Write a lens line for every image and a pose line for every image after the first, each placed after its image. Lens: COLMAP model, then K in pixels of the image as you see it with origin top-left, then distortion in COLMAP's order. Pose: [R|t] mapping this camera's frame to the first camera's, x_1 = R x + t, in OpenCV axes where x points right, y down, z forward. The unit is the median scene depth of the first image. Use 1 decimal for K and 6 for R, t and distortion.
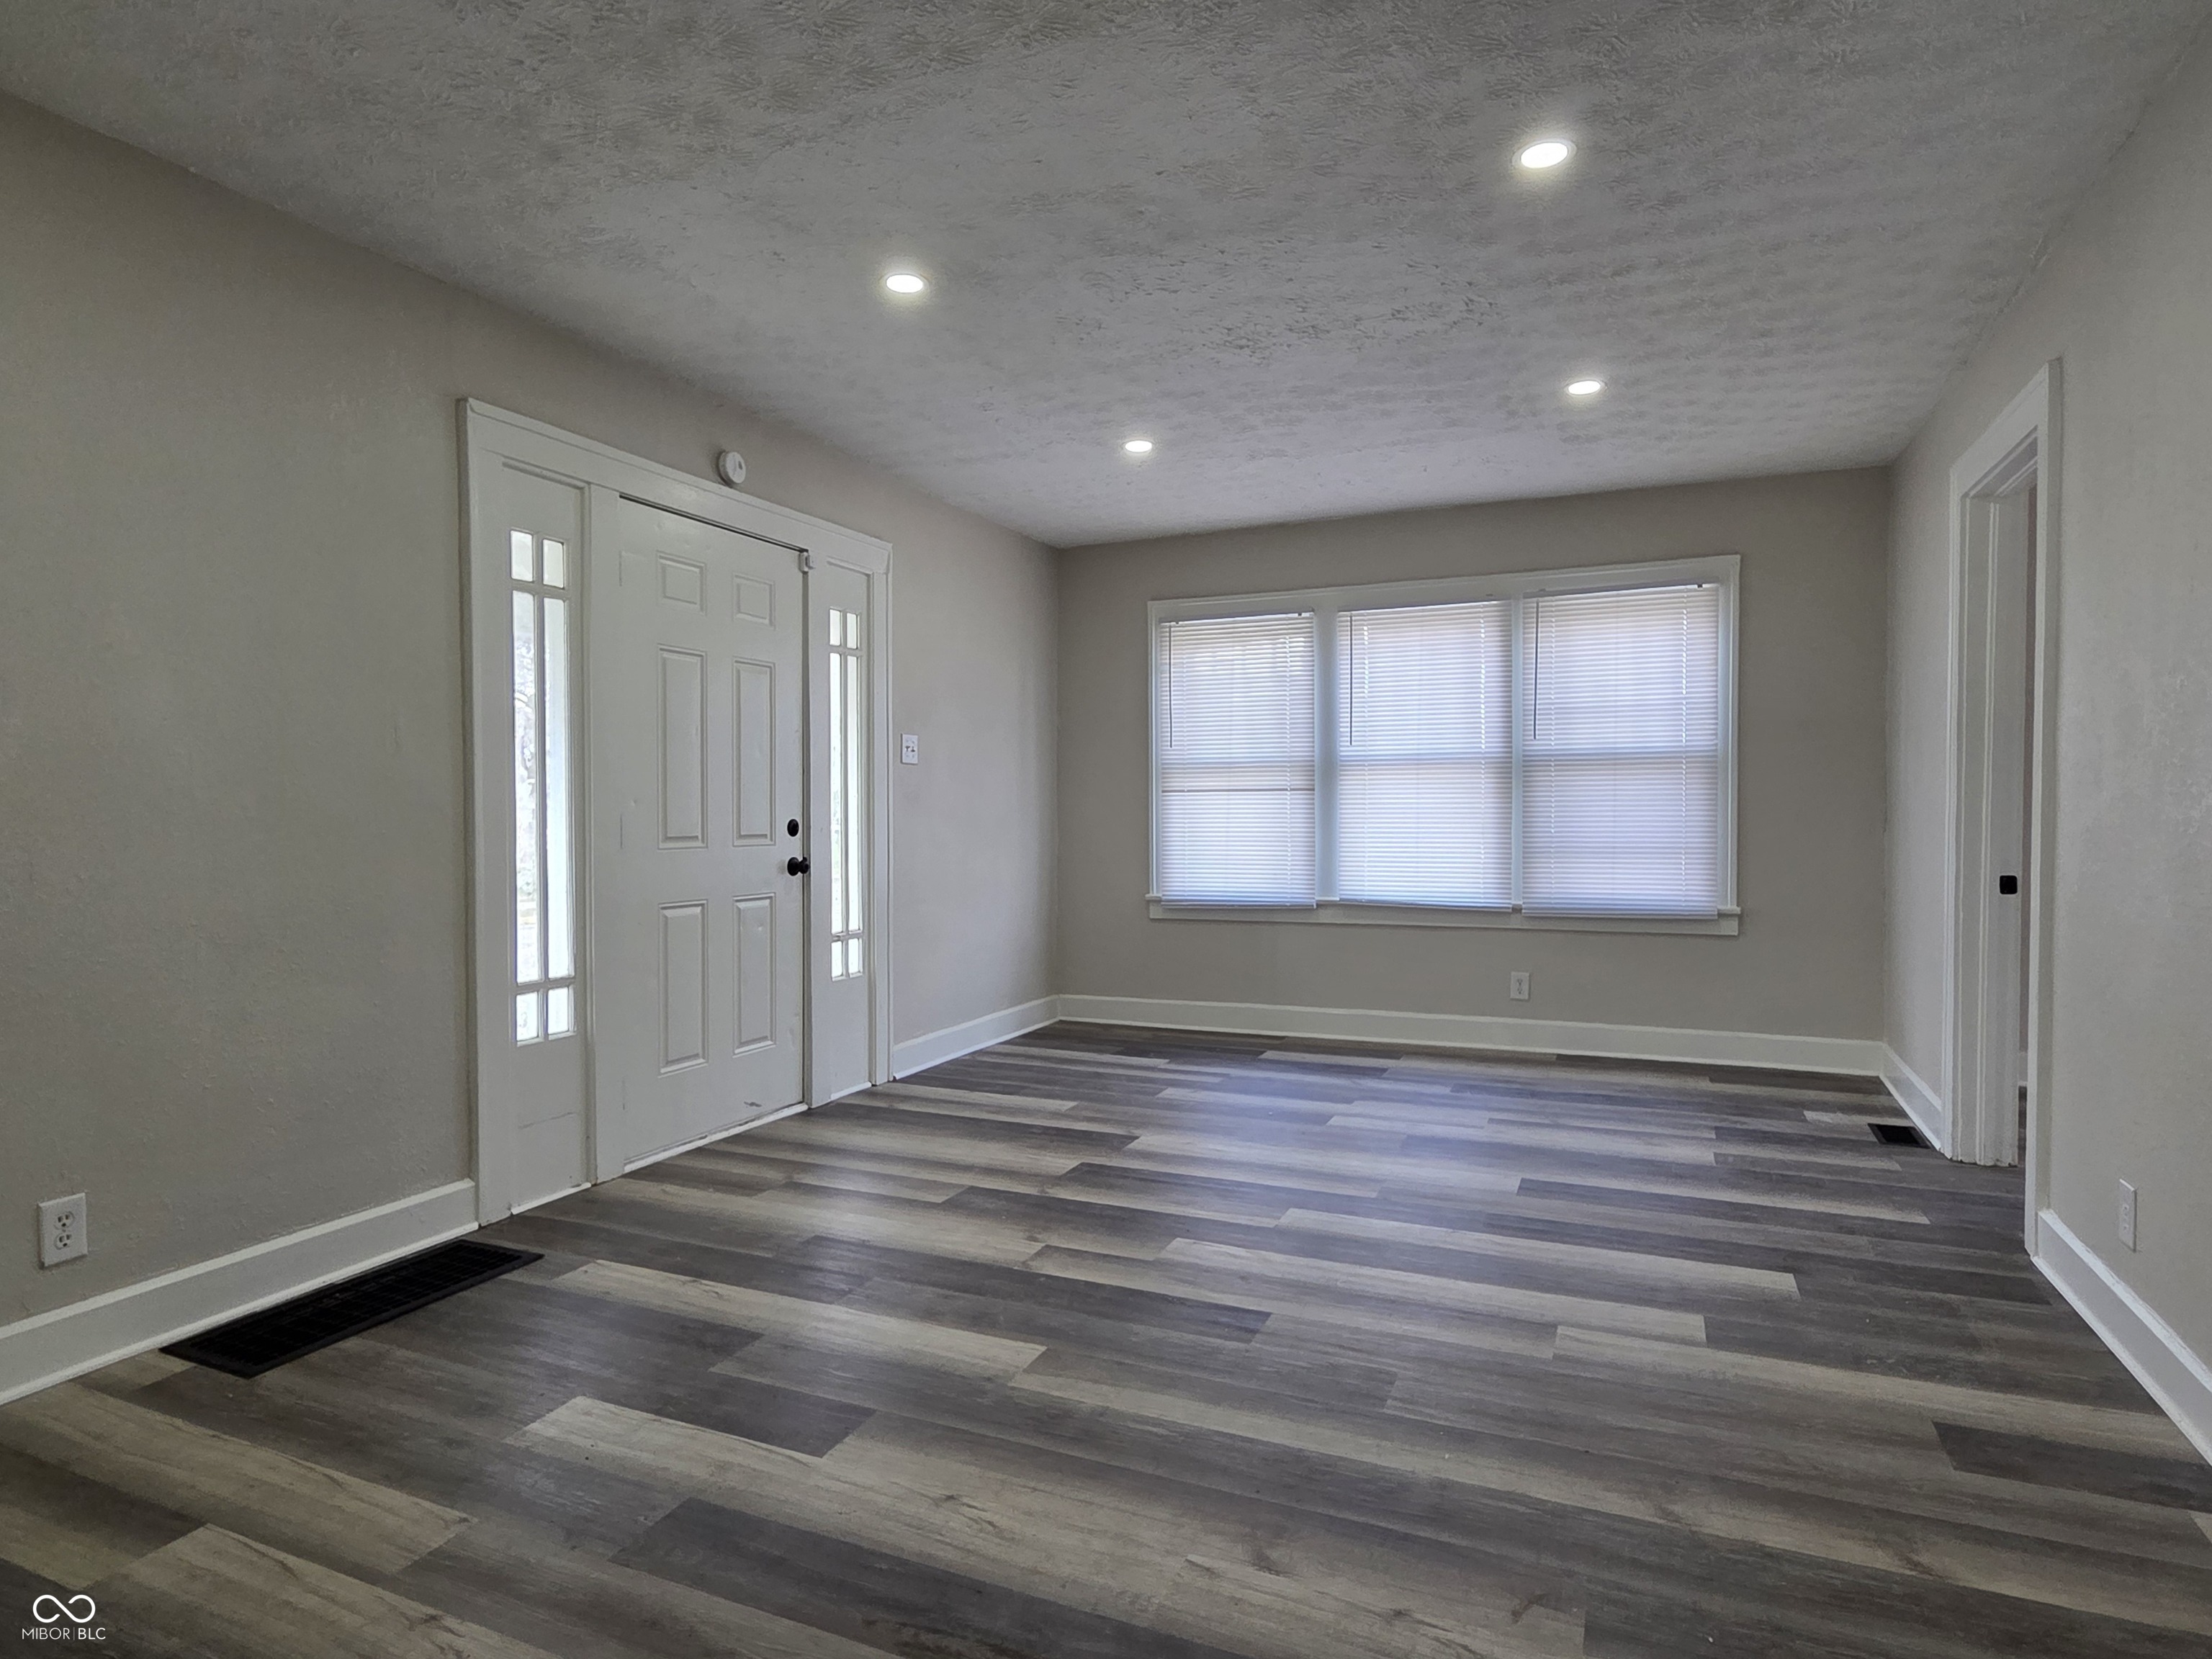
lens RADIAL K [[1256.2, 0, 1090.5], [0, 1256.2, 845.2], [0, 0, 1]] dist [0.006689, -0.004793]
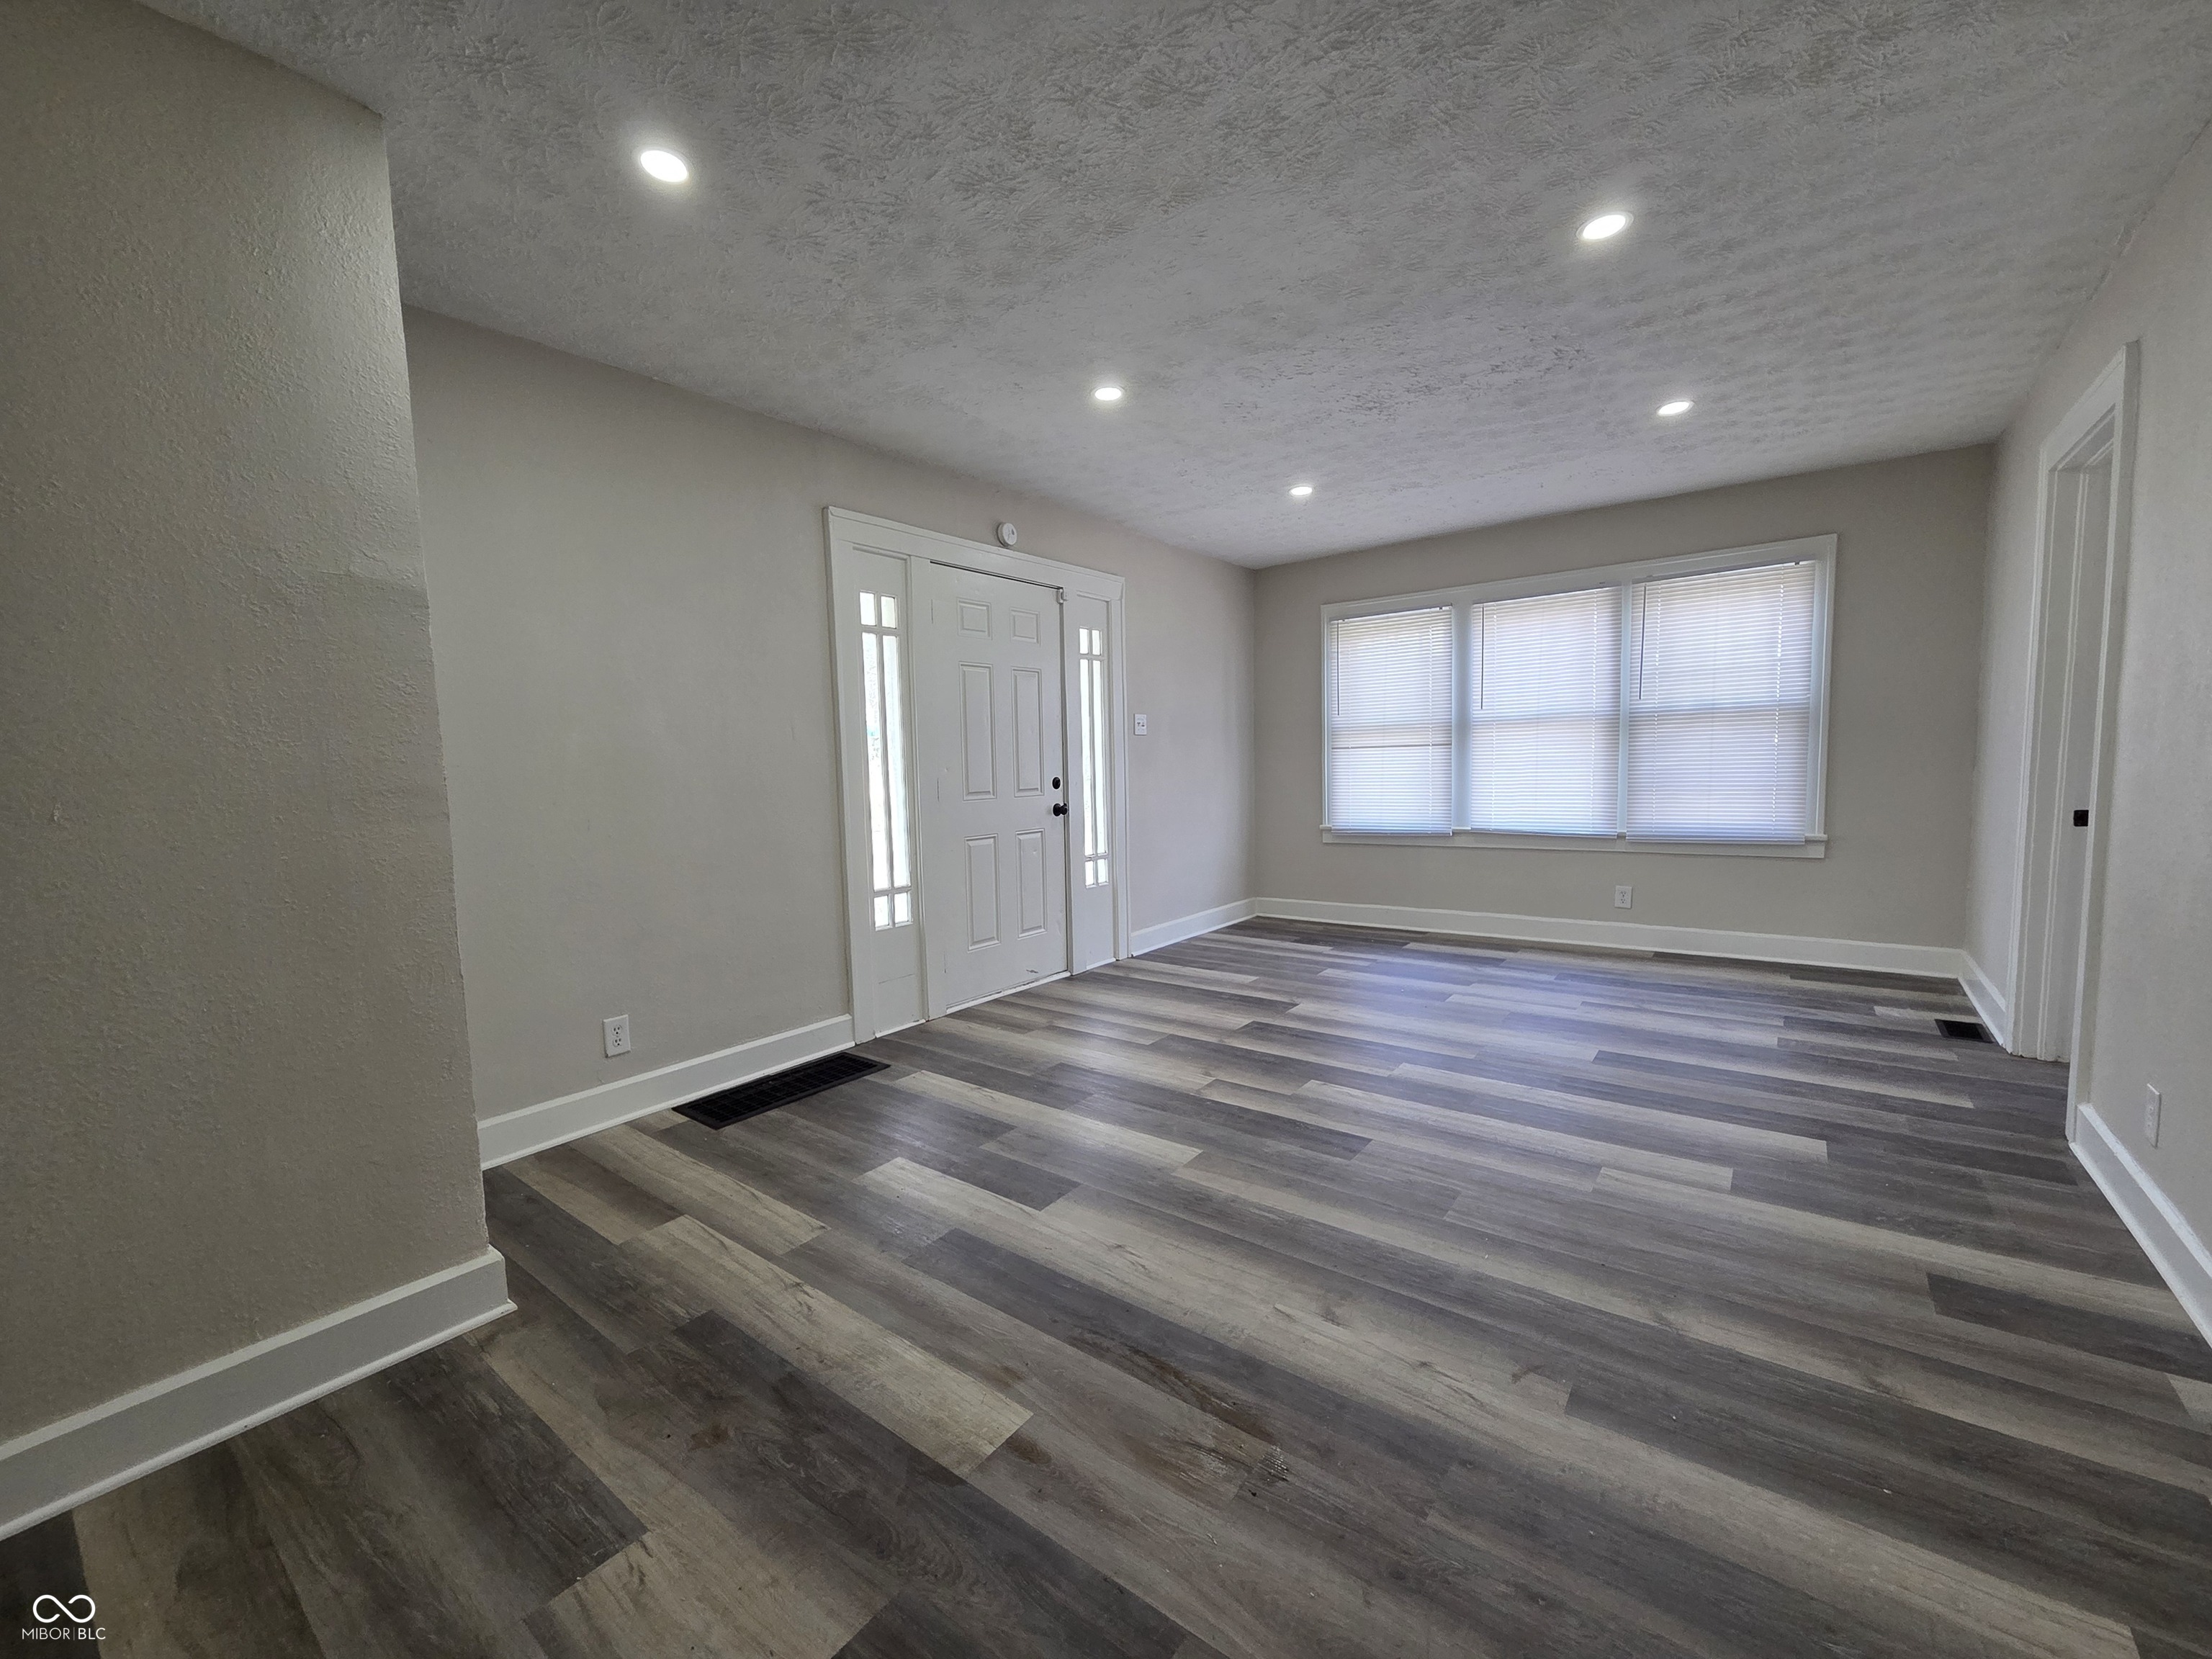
lens RADIAL K [[902.4, 0, 1084.8], [0, 902.4, 843.9], [0, 0, 1]] dist [0.007305, -0.003861]
pose [[0.970144, -0.000628, -0.242529, 0.068008], [0.016723, 0.997790, 0.064312, -0.014801], [0.241952, -0.066448, 0.968010, -0.005033]]
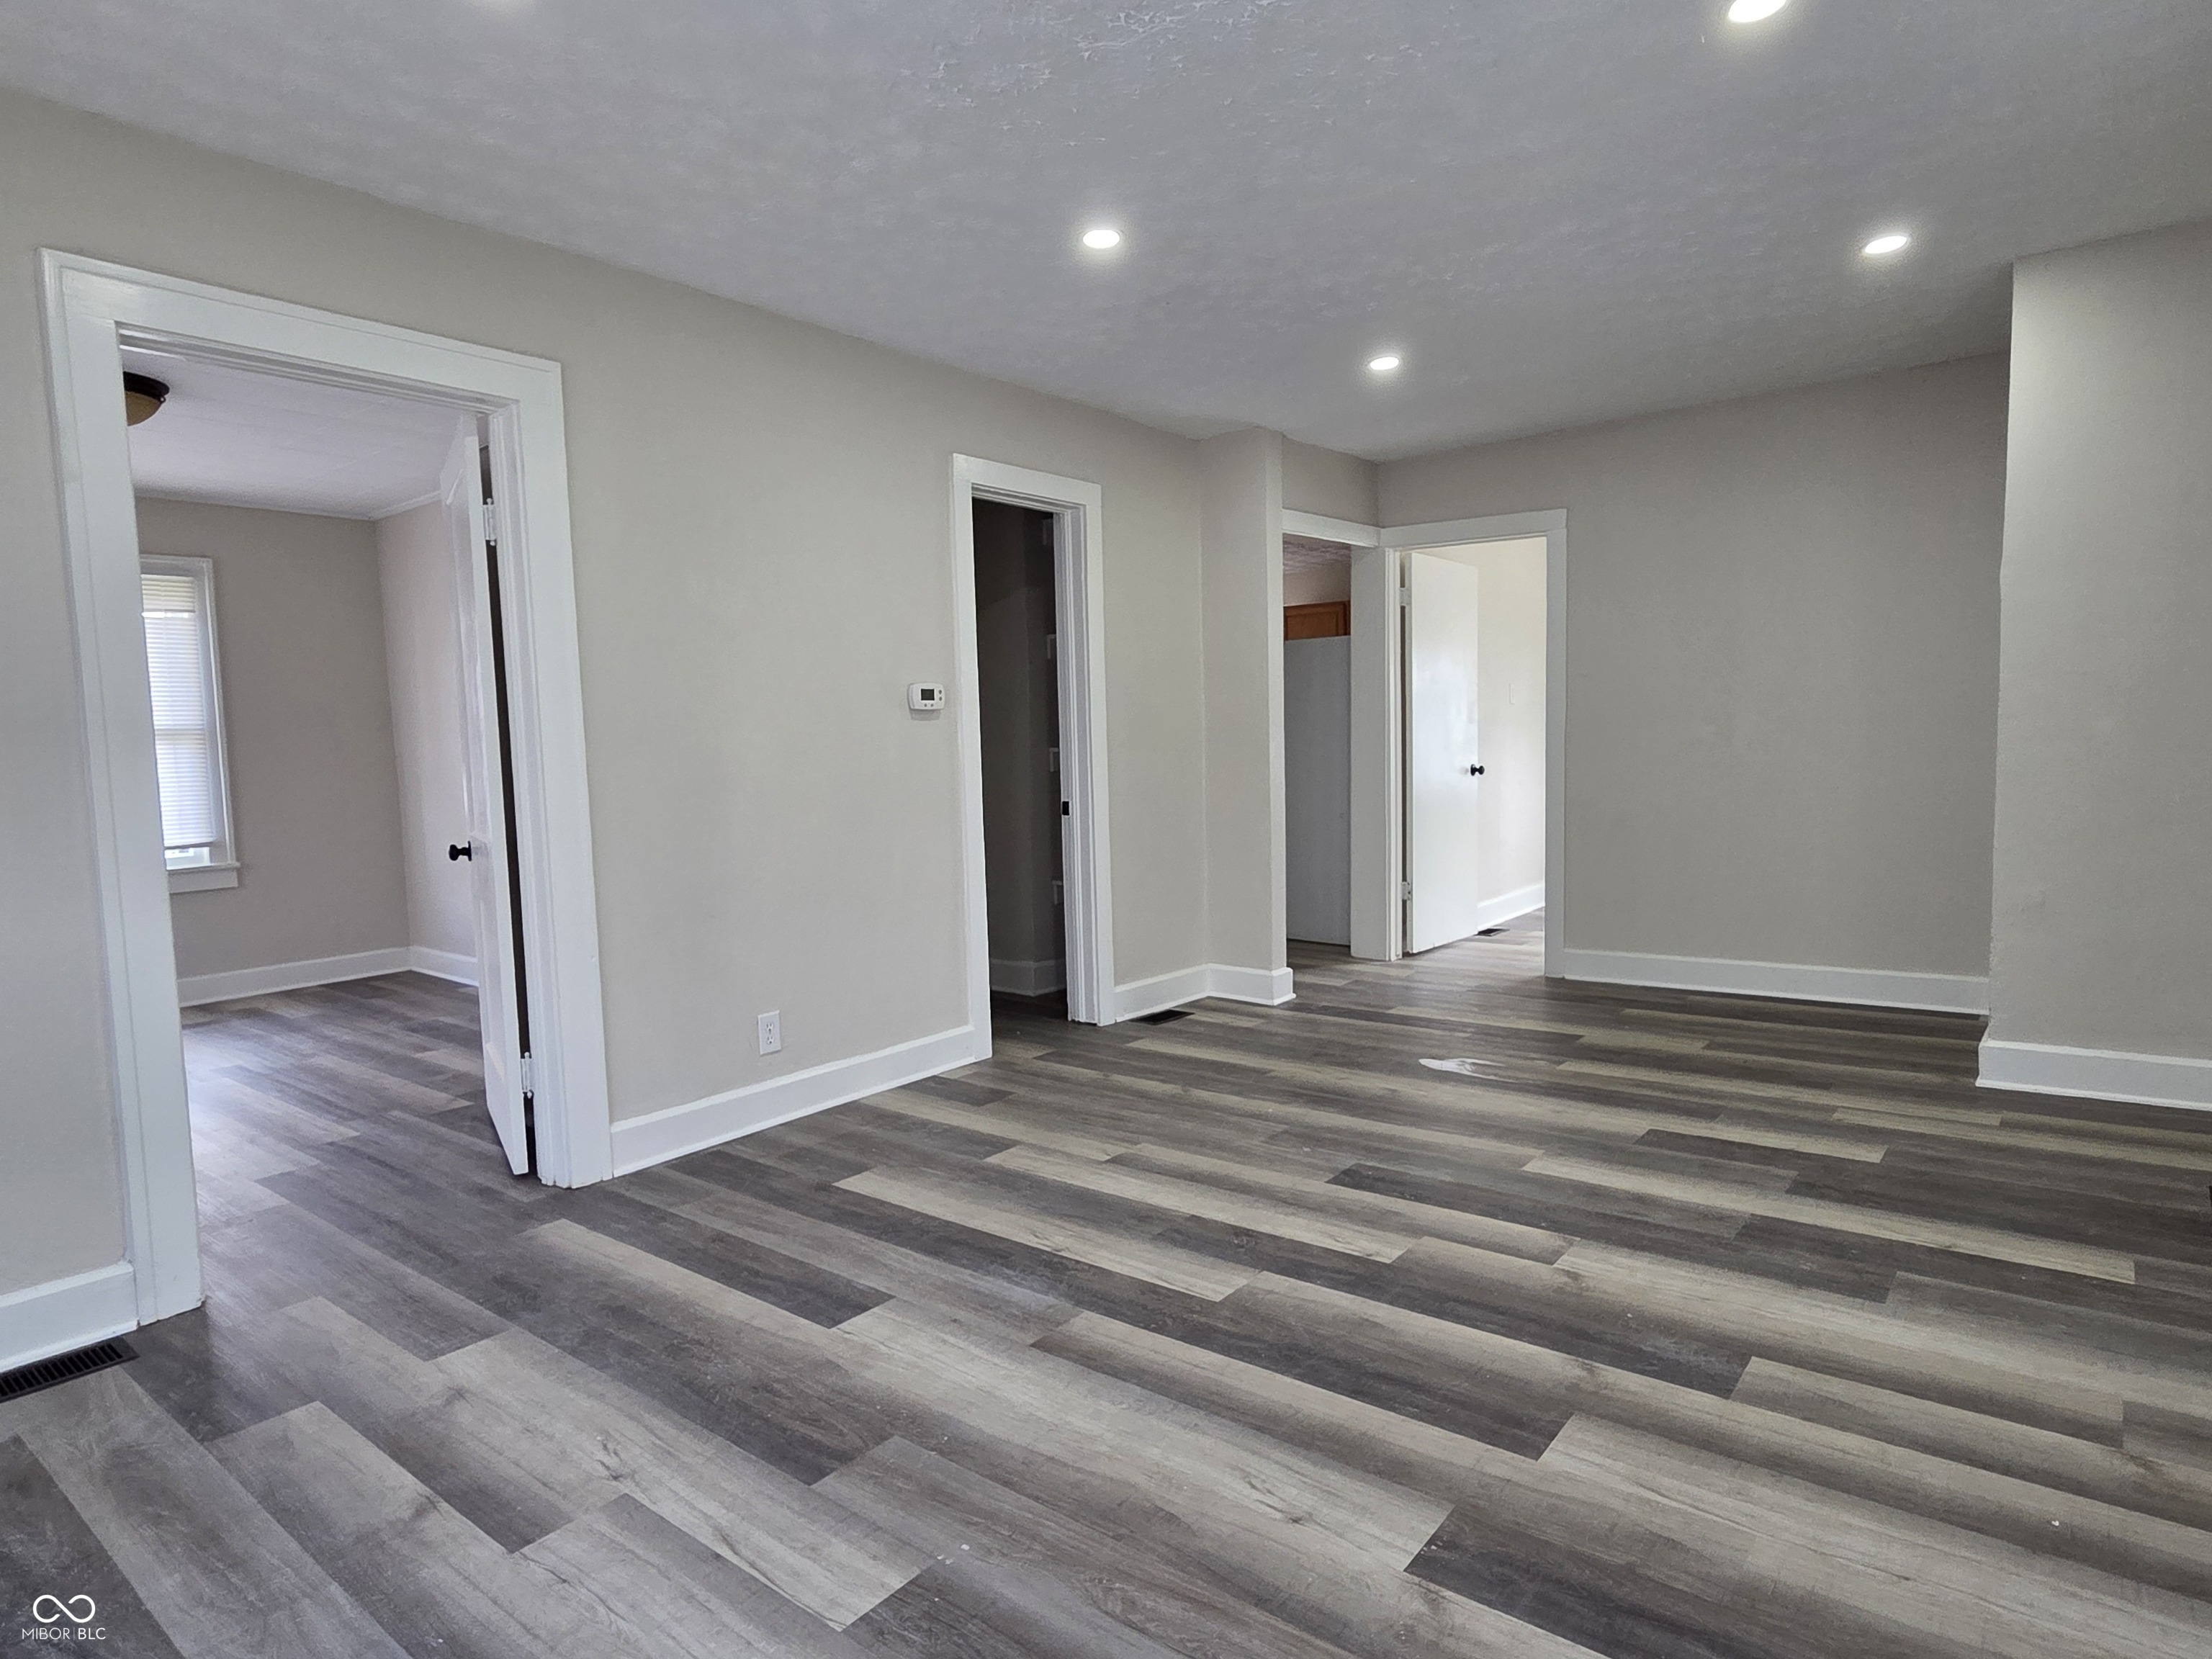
lens RADIAL K [[1256.2, 0, 1090.5], [0, 1256.2, 845.2], [0, 0, 1]] dist [0.006689, -0.004793]
pose [[-0.964501, 0.013535, 0.263733, 0.036313], [0.044337, 0.992809, 0.111192, -0.066463], [-0.260332, 0.118938, -0.958166, 1.831488]]
